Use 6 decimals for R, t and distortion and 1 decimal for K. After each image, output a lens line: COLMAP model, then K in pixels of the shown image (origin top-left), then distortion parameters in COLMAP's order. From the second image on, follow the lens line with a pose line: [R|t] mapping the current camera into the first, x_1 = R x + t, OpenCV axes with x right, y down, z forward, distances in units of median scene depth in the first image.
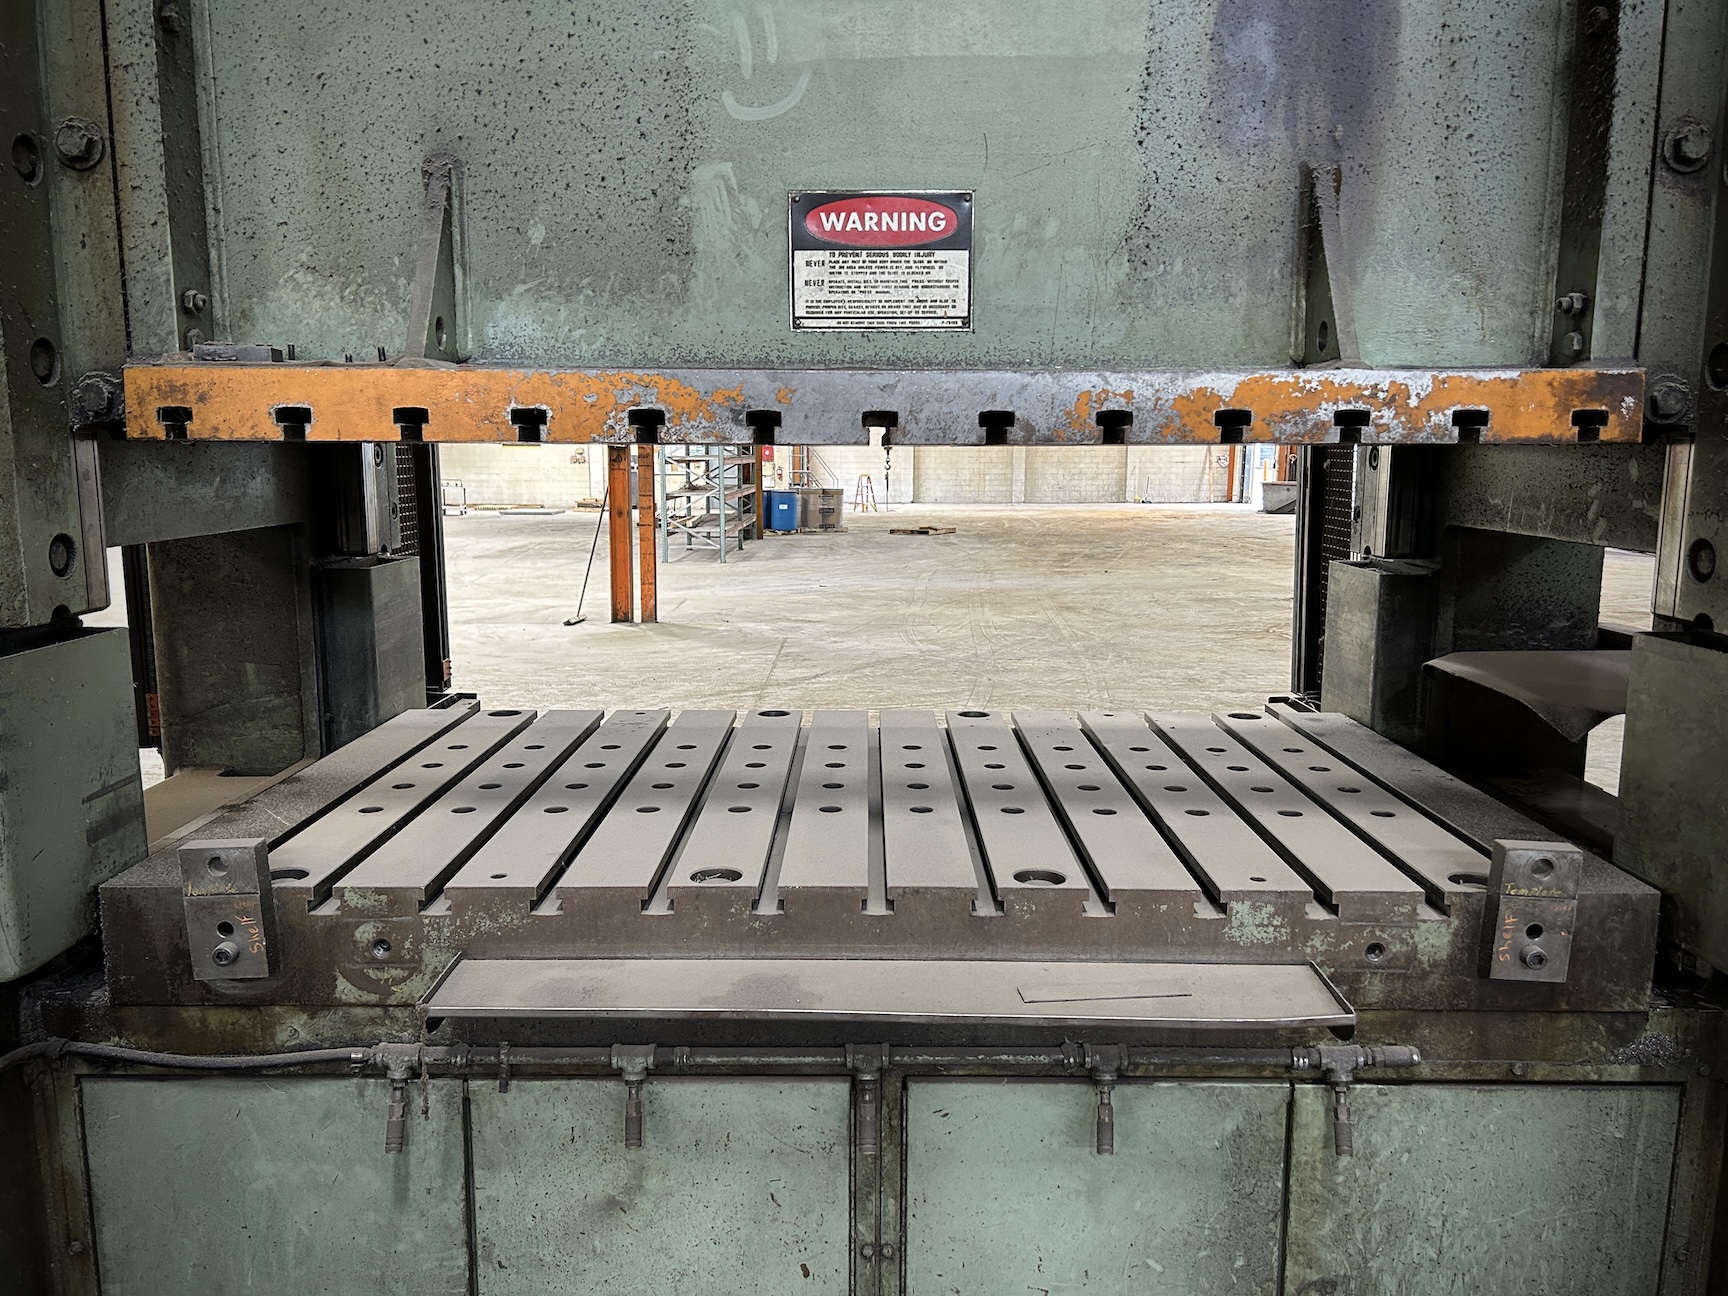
lens RADIAL K [[1323.2, 0, 864.0], [0, 1323.2, 648.0], [0, 0, 1]] dist [0.054232, -0.055799]
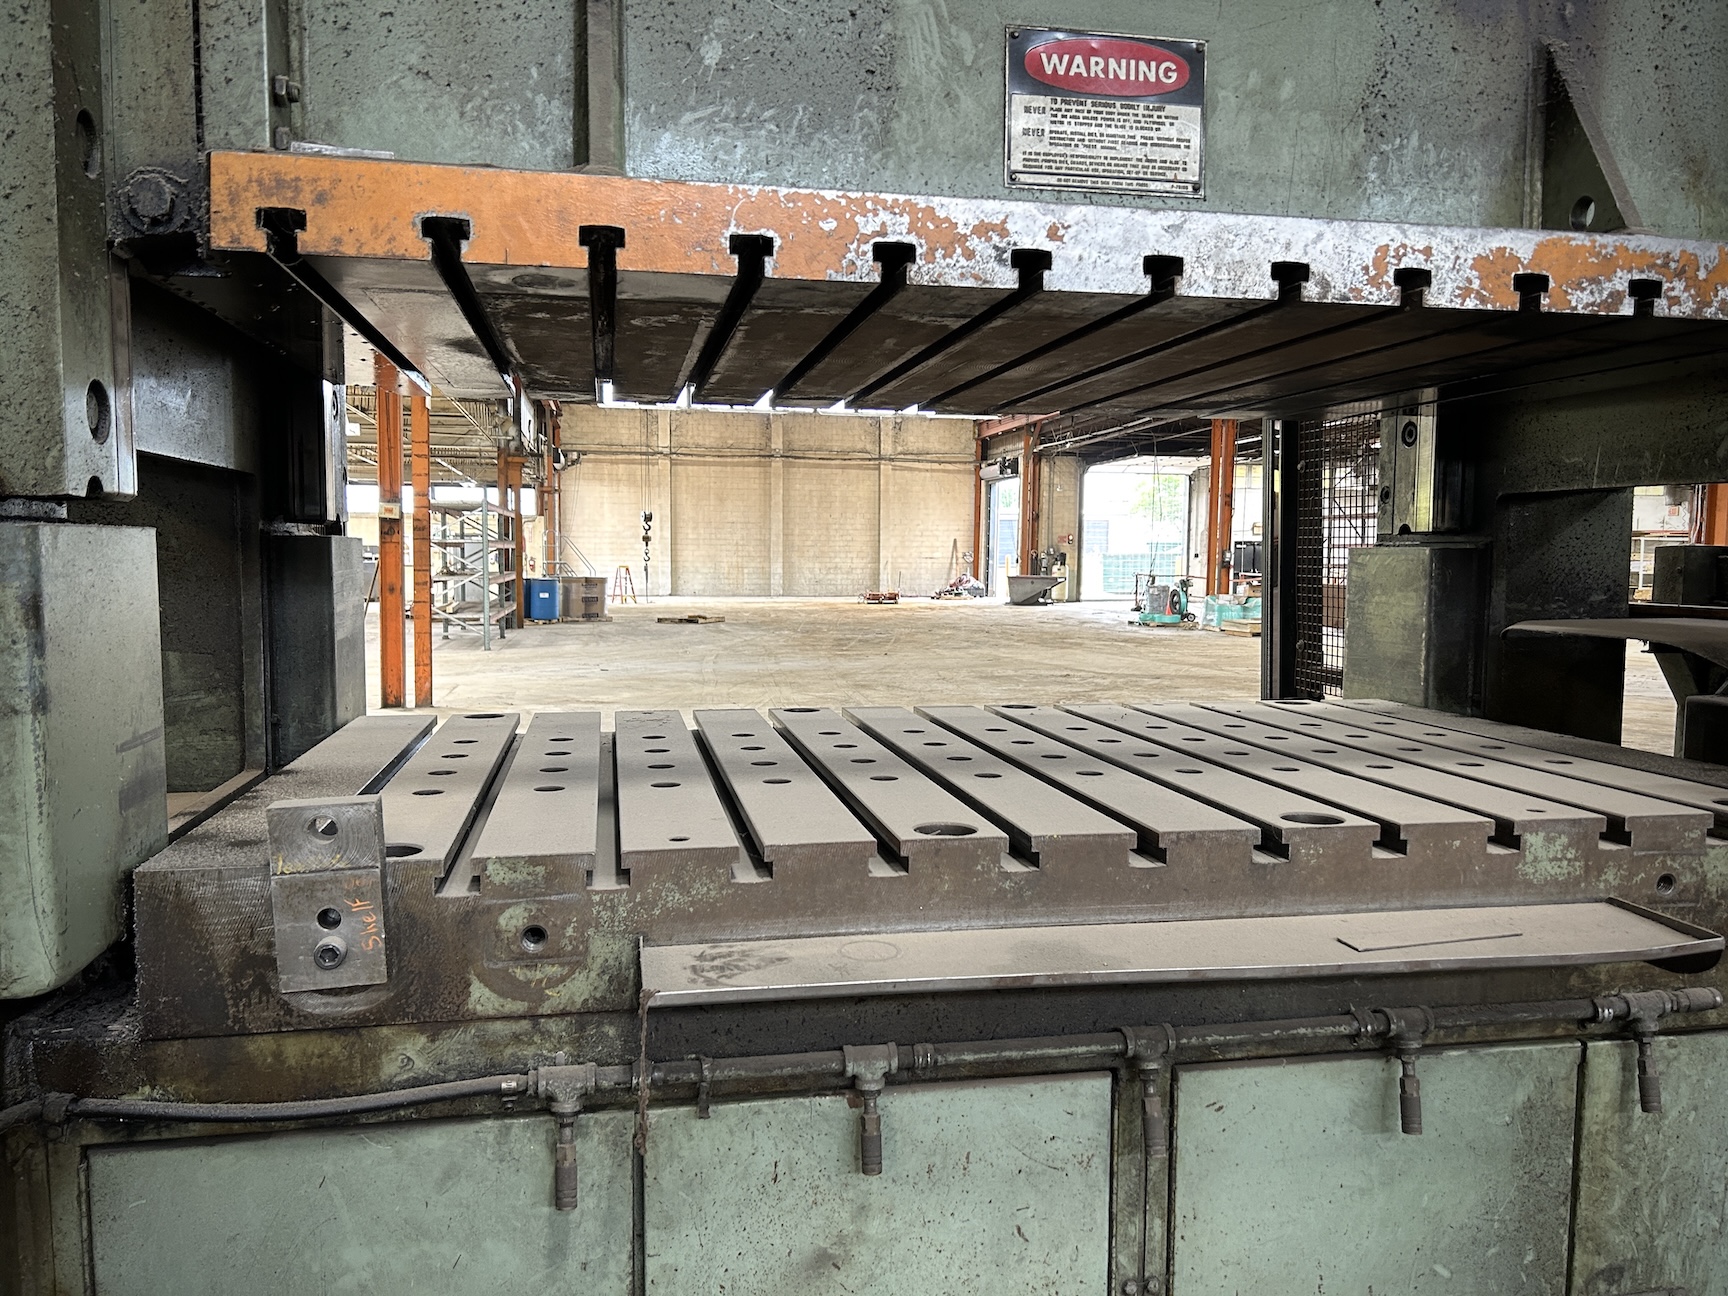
lens RADIAL K [[1320.3, 0, 867.7], [0, 1320.3, 649.2], [0, 0, 1]] dist [0.055199, -0.057488]
pose [[0.979729, -0.010756, 0.200036, -0.318786], [0.025900, 0.996978, -0.073242, 0.118858], [-0.198644, 0.076938, 0.977047, 0.206021]]
